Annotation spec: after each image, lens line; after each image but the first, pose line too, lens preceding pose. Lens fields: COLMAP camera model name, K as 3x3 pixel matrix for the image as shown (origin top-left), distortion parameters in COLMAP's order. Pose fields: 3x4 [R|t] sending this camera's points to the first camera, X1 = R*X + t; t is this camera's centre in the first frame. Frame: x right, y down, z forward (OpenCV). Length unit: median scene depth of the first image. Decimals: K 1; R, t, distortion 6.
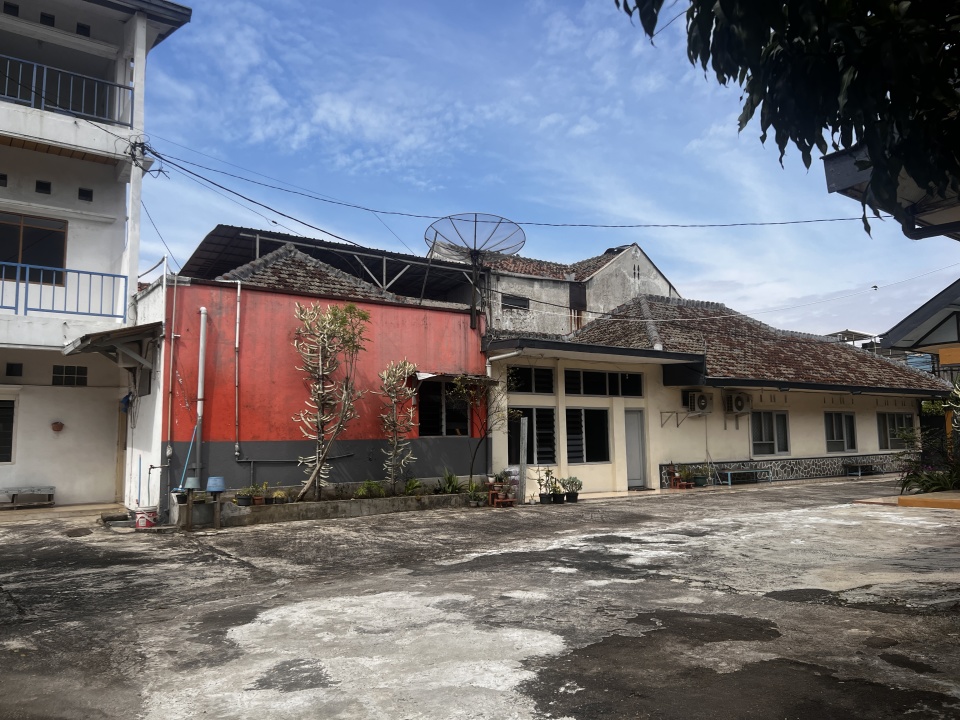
lens RADIAL K [[711.2, 0, 475.5], [0, 711.2, 351.4], [0, 0, 1]] dist [0.031390, -0.021271]
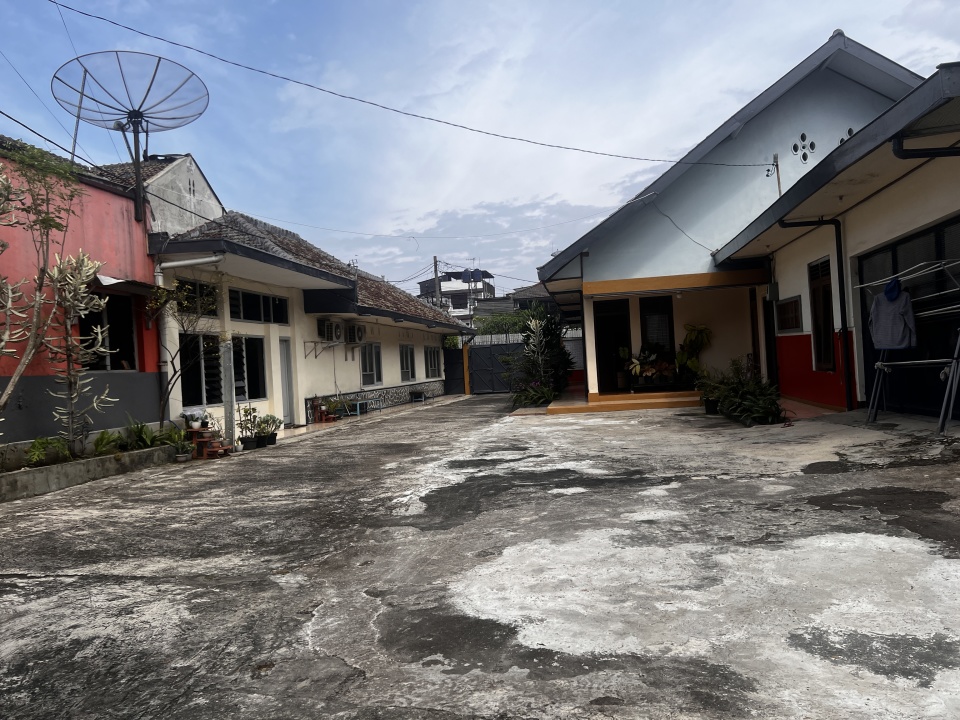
lens RADIAL K [[711.2, 0, 481.0], [0, 711.2, 368.9], [0, 0, 1]] dist [0.031390, -0.021271]
pose [[0.703343, -0.029731, 0.710229, -0.245057], [-0.037922, 0.996133, 0.079254, 0.040561], [-0.709839, -0.082676, 0.699495, 0.209356]]
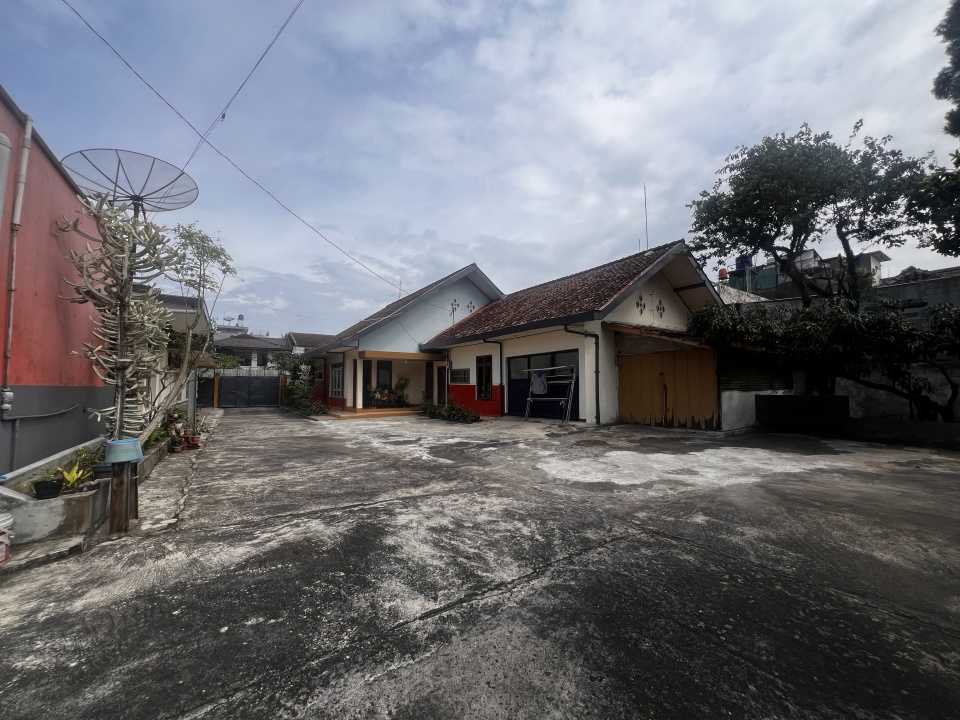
lens RADIAL K [[384.6, 0, 478.1], [0, 384.6, 360.1], [0, 0, 1]] dist [-0.001046, -0.000088]
pose [[0.037365, 0.081466, 0.995976, -0.613301], [-0.117829, 0.990078, -0.076563, 0.079187], [-0.992331, -0.114495, 0.046593, 0.642888]]
